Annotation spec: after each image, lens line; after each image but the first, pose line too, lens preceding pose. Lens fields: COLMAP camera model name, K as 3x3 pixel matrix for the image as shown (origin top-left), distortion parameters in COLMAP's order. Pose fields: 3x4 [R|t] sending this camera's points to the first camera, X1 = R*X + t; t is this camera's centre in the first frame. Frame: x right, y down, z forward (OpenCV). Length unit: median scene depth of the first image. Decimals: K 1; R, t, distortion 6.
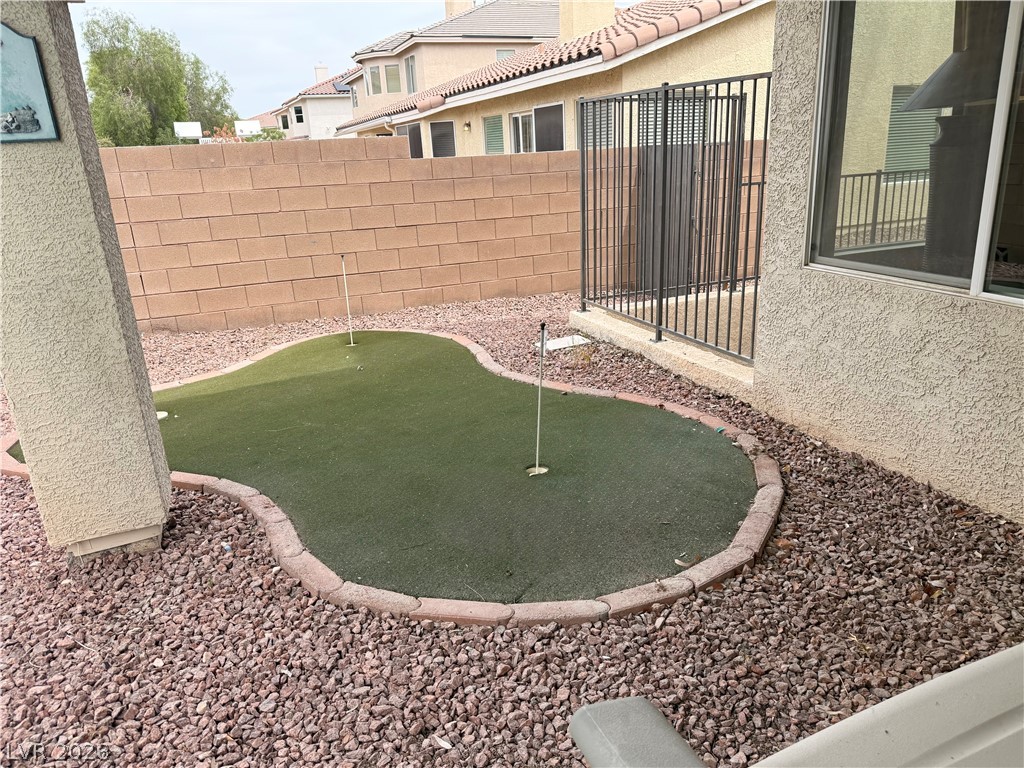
lens RADIAL K [[708.1, 0, 512.0], [0, 708.1, 385.1], [0, 0, 1]] dist [-0.009007, -0.001343]
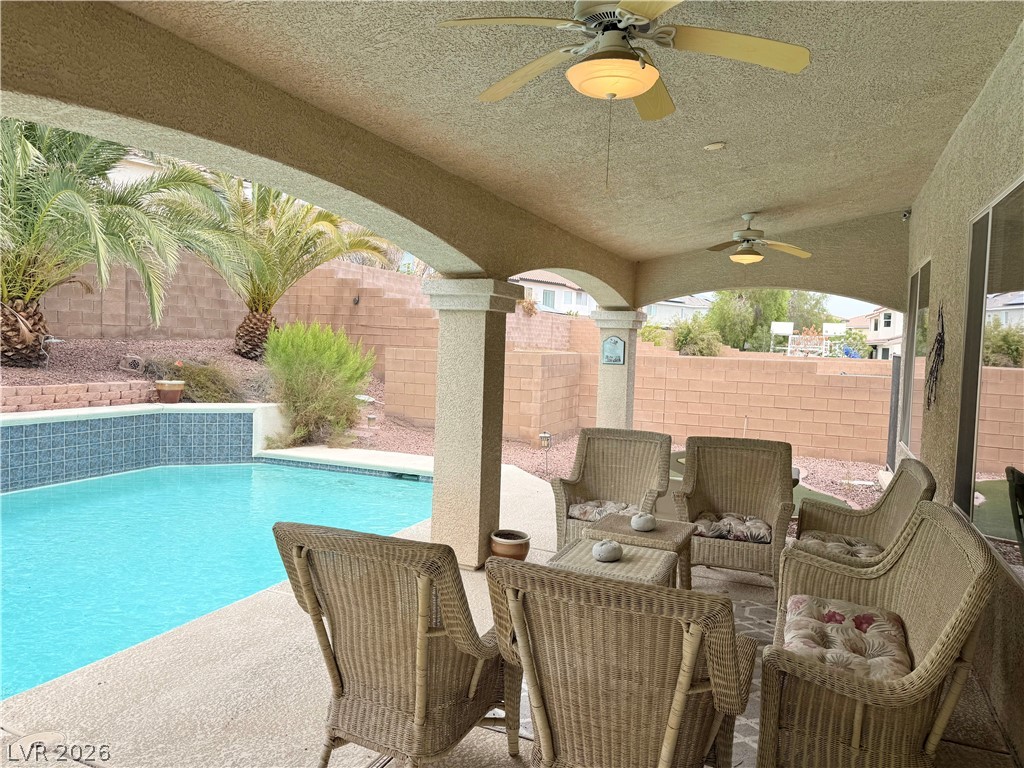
lens RADIAL K [[708.1, 0, 514.6], [0, 708.1, 385.0], [0, 0, 1]] dist [-0.009007, -0.001343]
pose [[0.700237, 0.104650, -0.706199, 0.075920], [-0.282192, 0.949213, -0.139148, 0.021250], [0.655772, 0.296720, 0.694205, -0.092119]]
